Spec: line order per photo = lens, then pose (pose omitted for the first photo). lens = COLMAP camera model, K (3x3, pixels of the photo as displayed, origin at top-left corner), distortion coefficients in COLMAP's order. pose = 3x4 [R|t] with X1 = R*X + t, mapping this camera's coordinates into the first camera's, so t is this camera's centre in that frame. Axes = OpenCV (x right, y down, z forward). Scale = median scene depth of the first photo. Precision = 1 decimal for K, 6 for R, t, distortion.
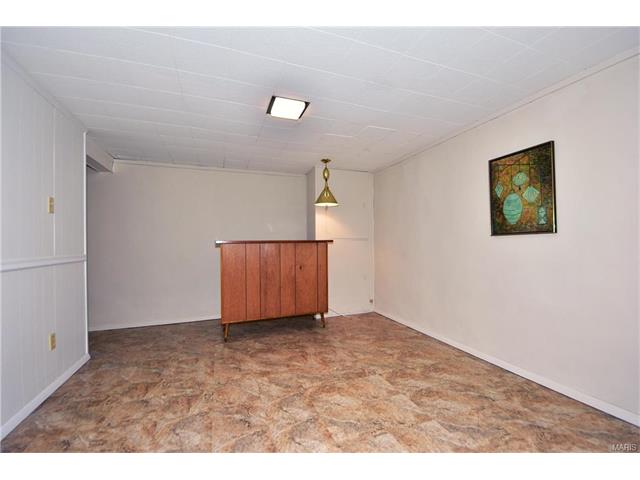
lens RADIAL K [[281.0, 0, 320.8], [0, 281.0, 239.6], [0, 0, 1]] dist [0.000215, -0.000048]
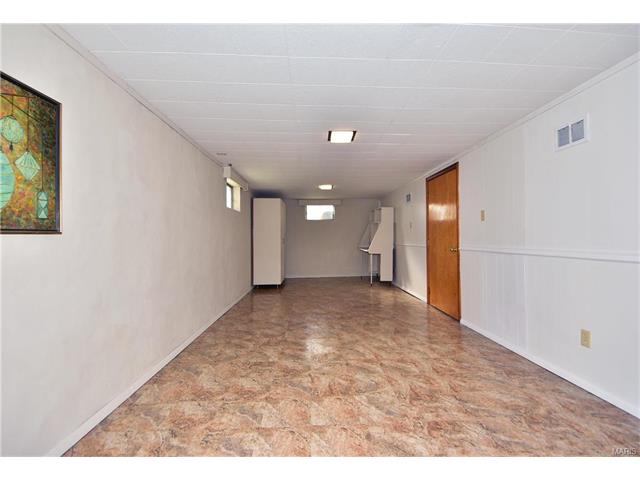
lens RADIAL K [[281.0, 0, 322.1], [0, 281.0, 238.9], [0, 0, 1]] dist [0.000215, -0.000048]
pose [[-0.954987, 0.013743, 0.296329, -0.016479], [0.011643, 0.999893, -0.008850, 0.004374], [-0.296419, -0.005002, -0.955045, 1.394423]]
